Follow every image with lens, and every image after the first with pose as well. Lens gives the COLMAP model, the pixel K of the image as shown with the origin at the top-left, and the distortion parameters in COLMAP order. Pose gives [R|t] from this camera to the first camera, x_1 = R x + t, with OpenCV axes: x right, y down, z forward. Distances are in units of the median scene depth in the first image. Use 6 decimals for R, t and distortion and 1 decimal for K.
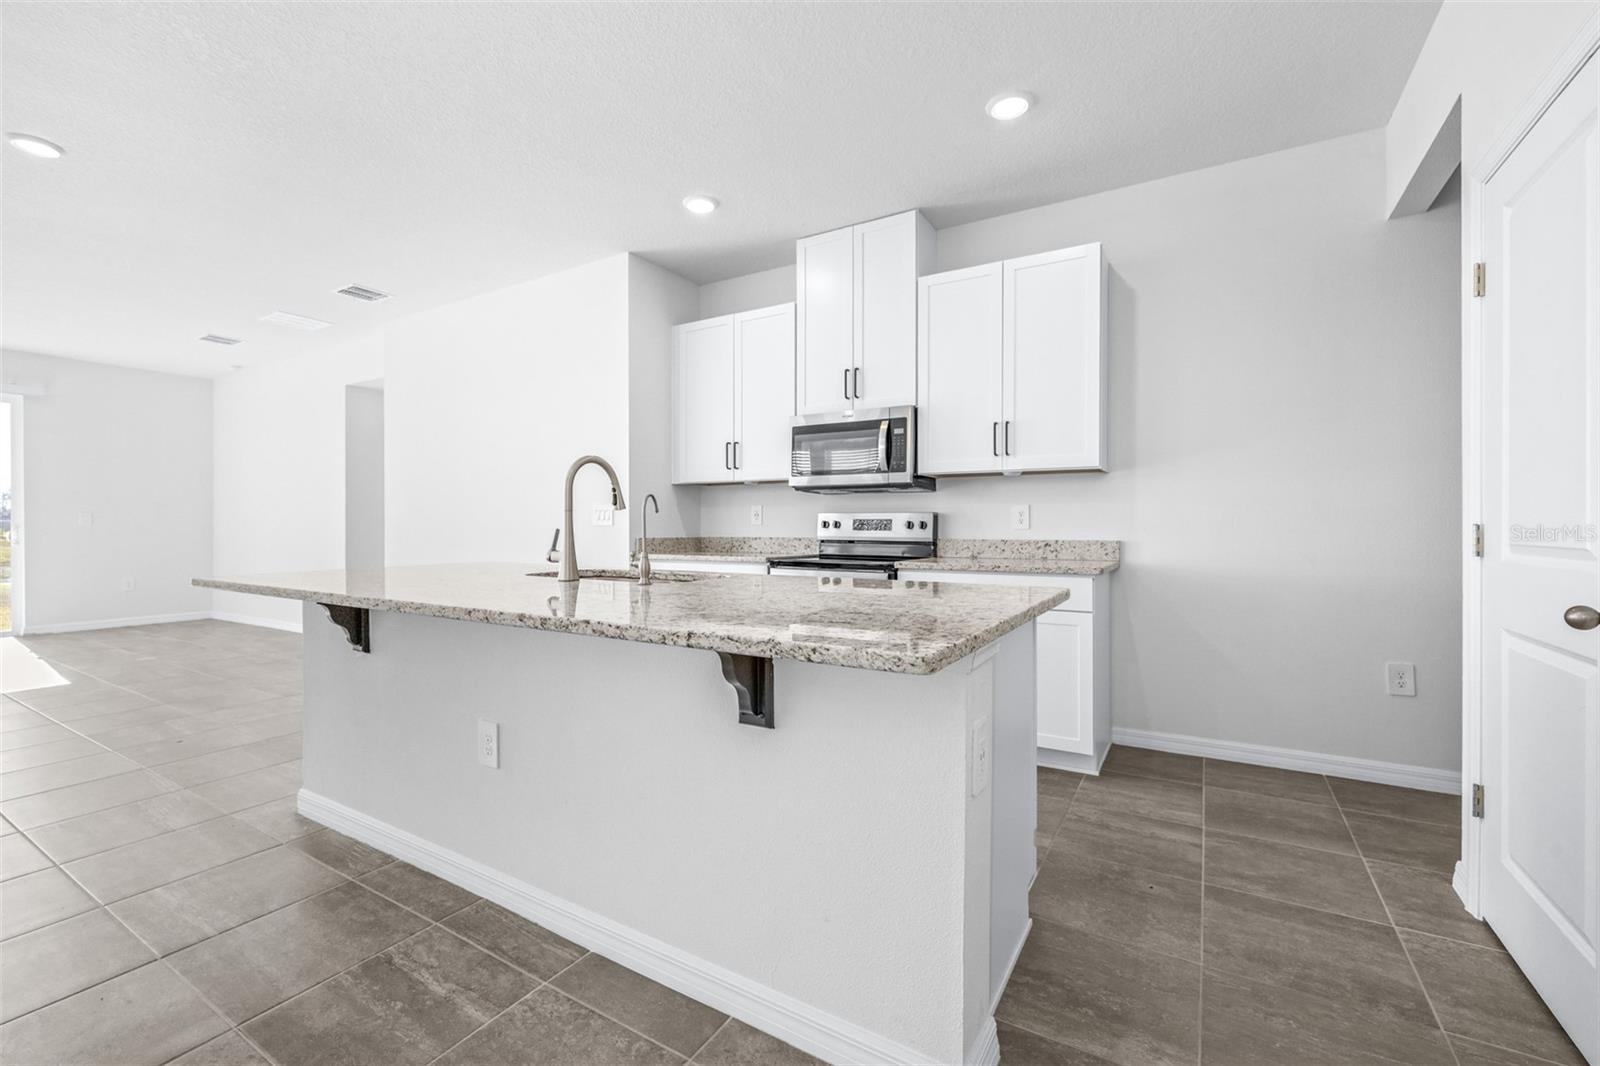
lens RADIAL K [[675.8, 0, 796.7], [0, 675.8, 529.7], [0, 0, 1]] dist [0.000145, 0.000147]
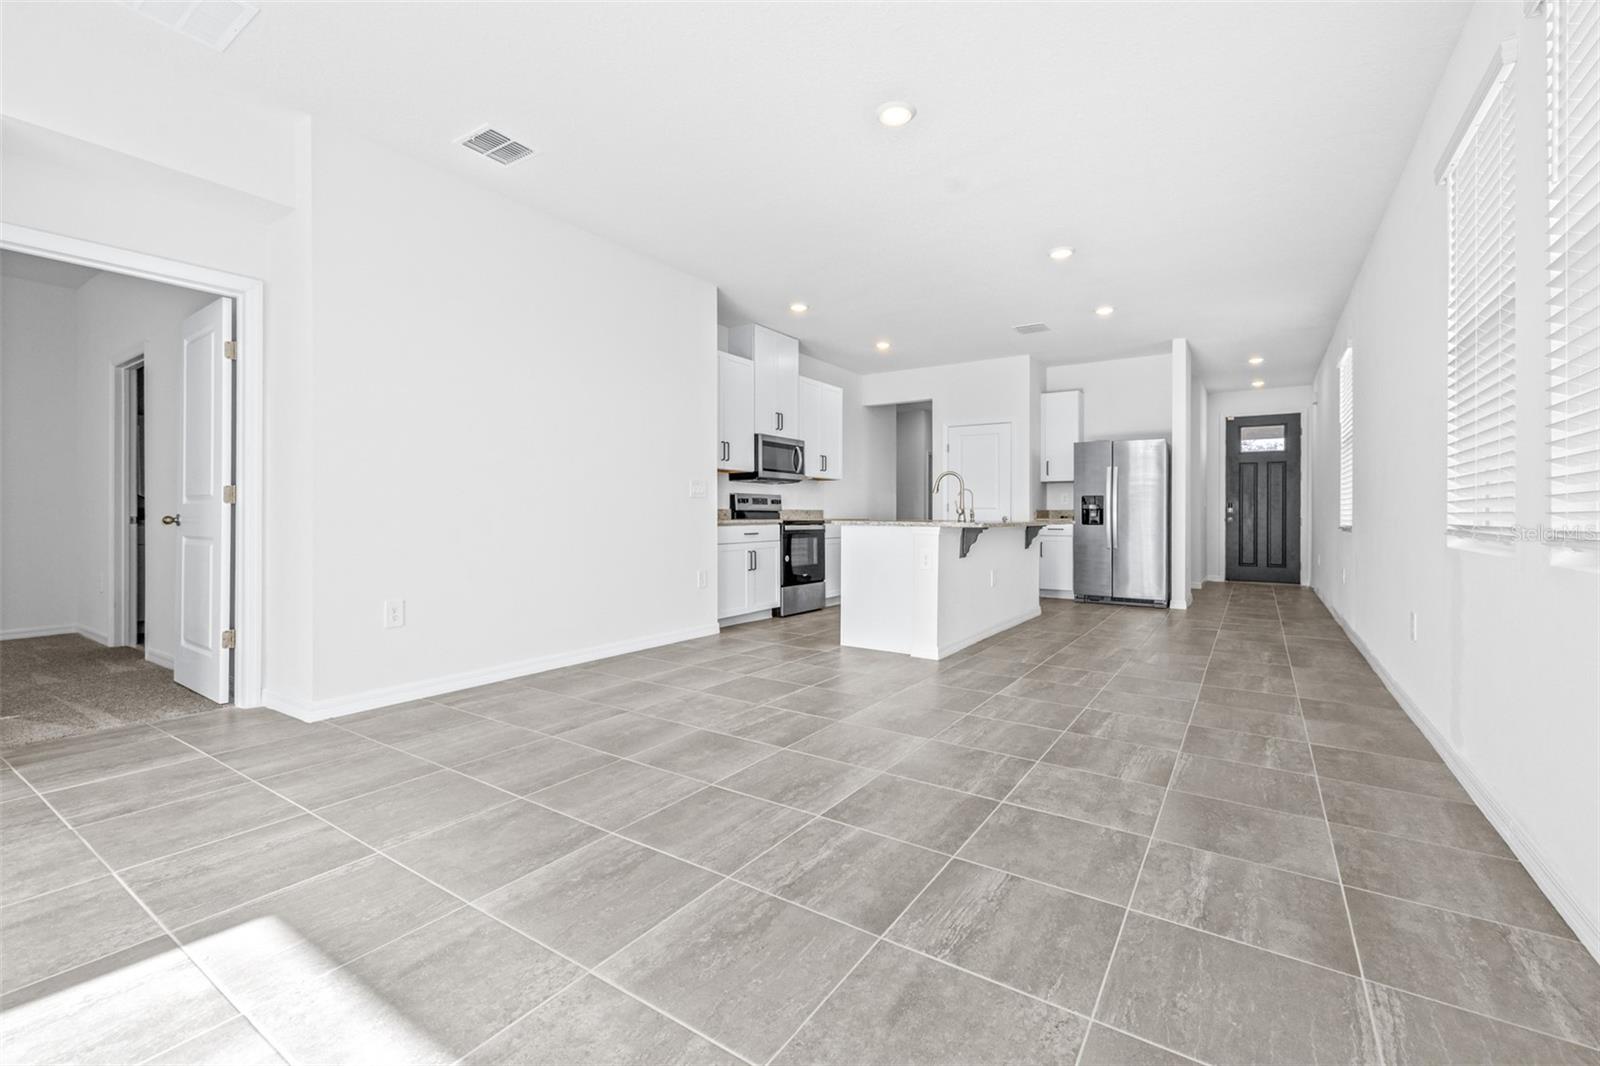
lens RADIAL K [[688.5, 0, 794.7], [0, 688.5, 512.1], [0, 0, 1]] dist [-0.000680, -0.000098]
pose [[0.046133, 0.003374, 0.998930, -1.808998], [0.005845, 0.999976, -0.003647, 0.029974], [-0.998918, 0.006007, 0.046113, 0.921981]]
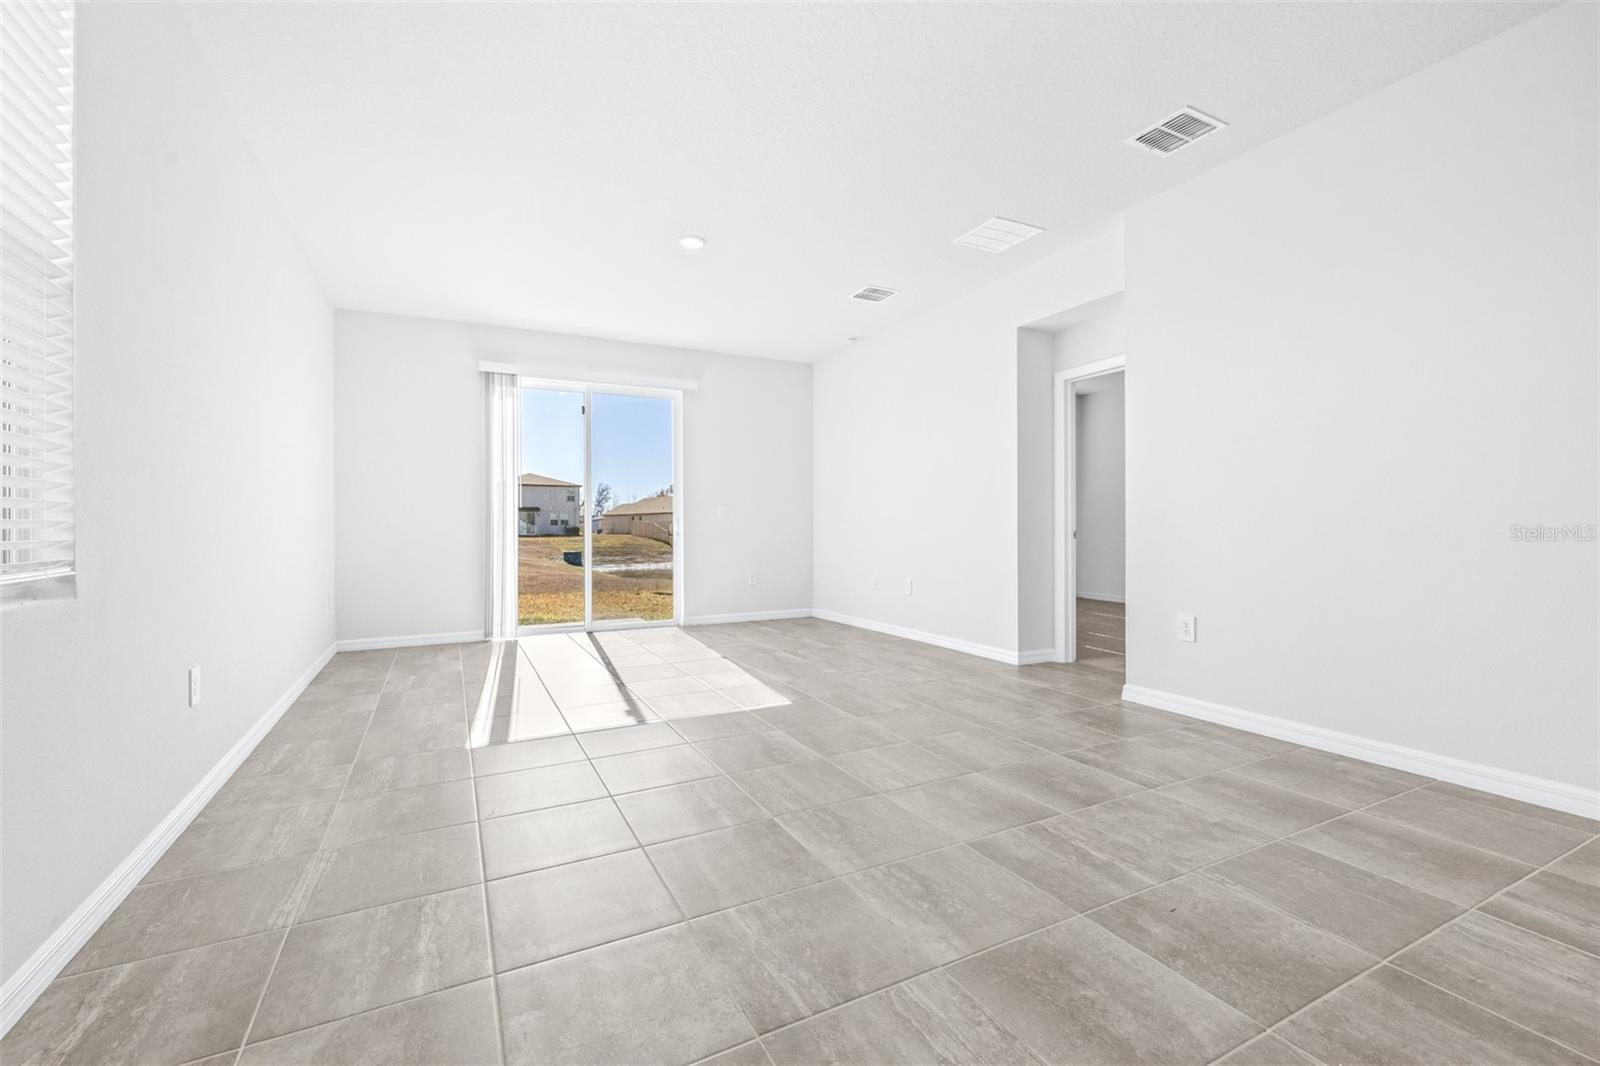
lens RADIAL K [[685.6, 0, 799.9], [0, 685.6, 524.2], [0, 0, 1]] dist [0.001238, -0.000112]
pose [[0.852151, -0.005987, -0.523261, -0.826616], [0.001106, 0.999953, -0.009639, 0.023689], [0.523294, 0.007635, 0.852118, 0.382492]]
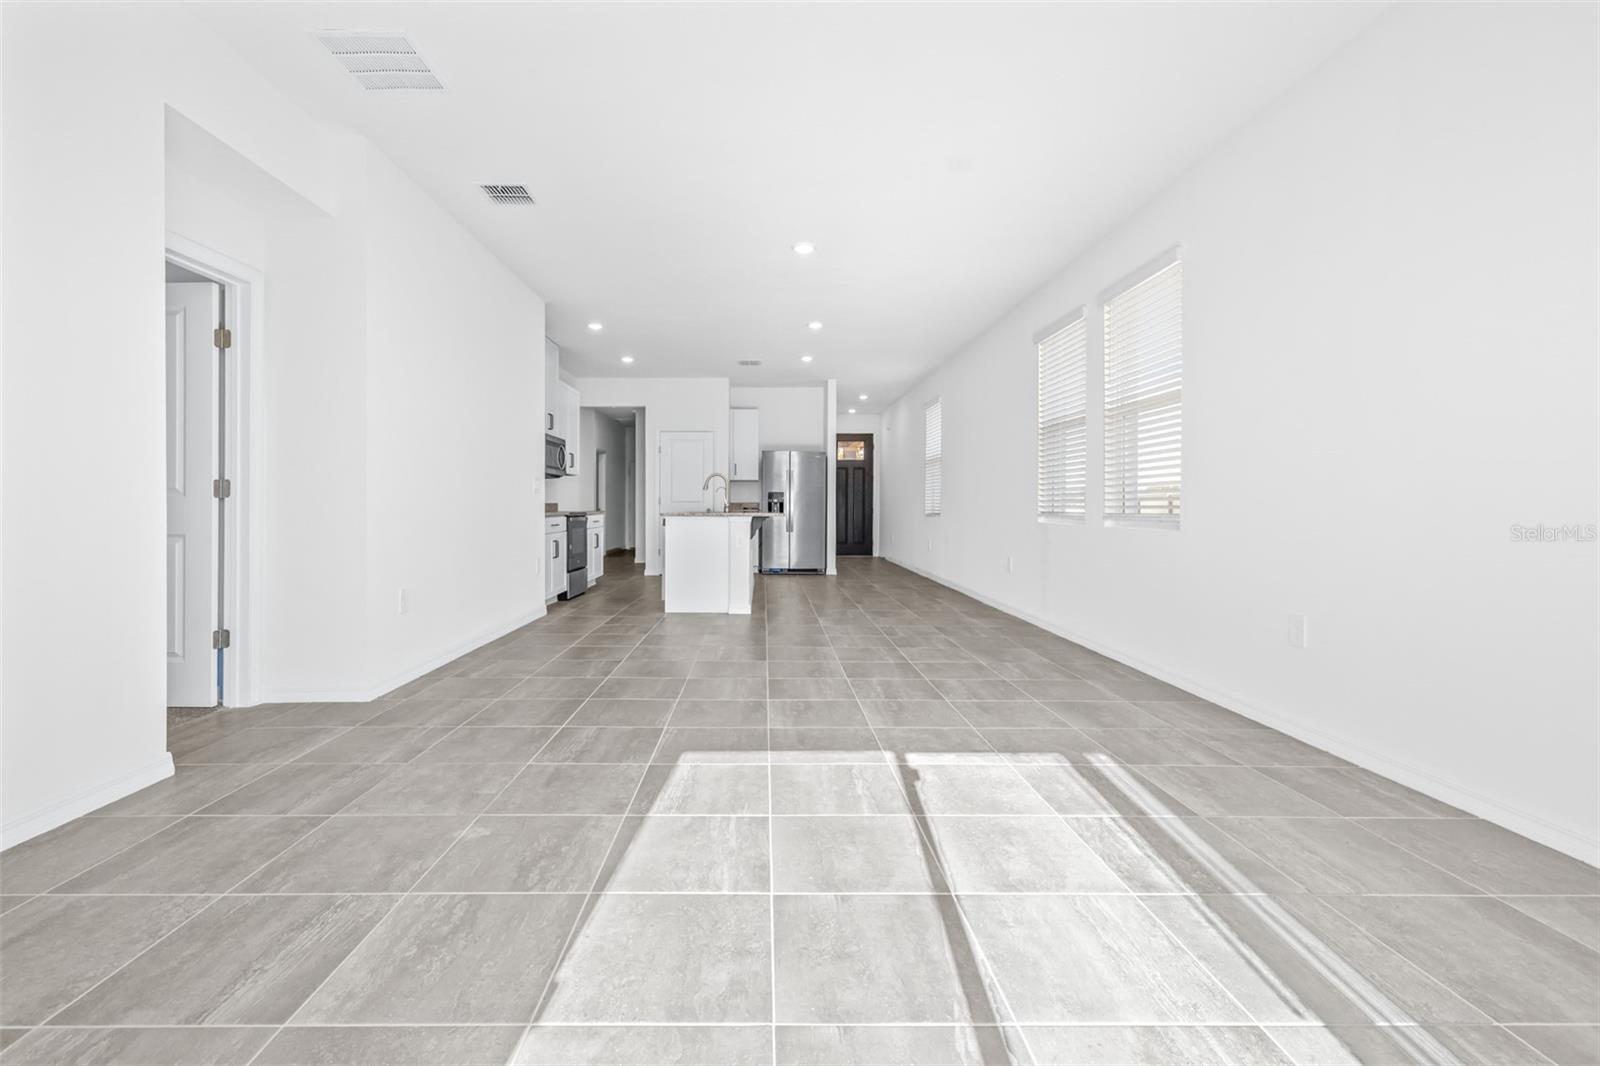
lens RADIAL K [[715.6, 0, 769.4], [0, 715.6, 510.5], [0, 0, 1]] dist [0.000719, 0.000223]
pose [[-0.523094, -0.005343, 0.852258, -2.087272], [0.006708, 0.999924, 0.010386, 0.021349], [-0.852248, 0.011150, -0.523018, 1.614859]]
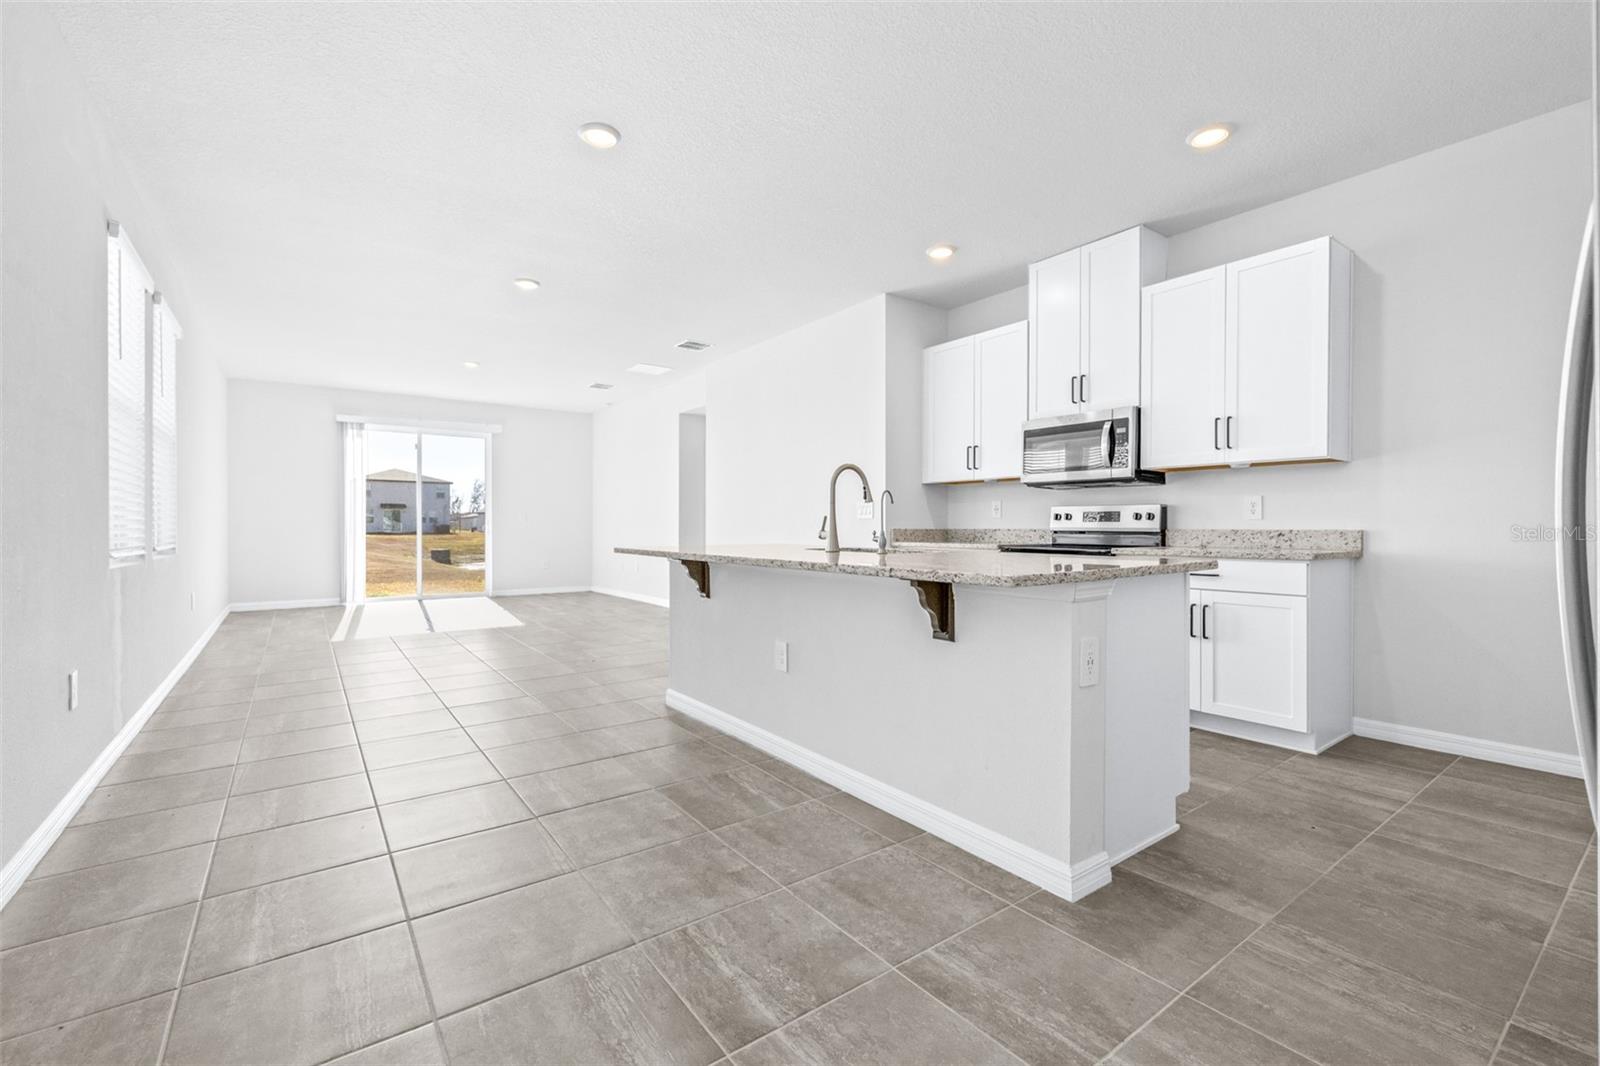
lens RADIAL K [[683.6, 0, 803.4], [0, 683.6, 530.0], [0, 0, 1]] dist [0.002796, 0.000244]
pose [[0.925219, 0.002907, -0.379422, 0.095072], [-0.003363, 0.999994, -0.000538, 0.018306], [0.379418, 0.001774, 0.925223, -0.223002]]
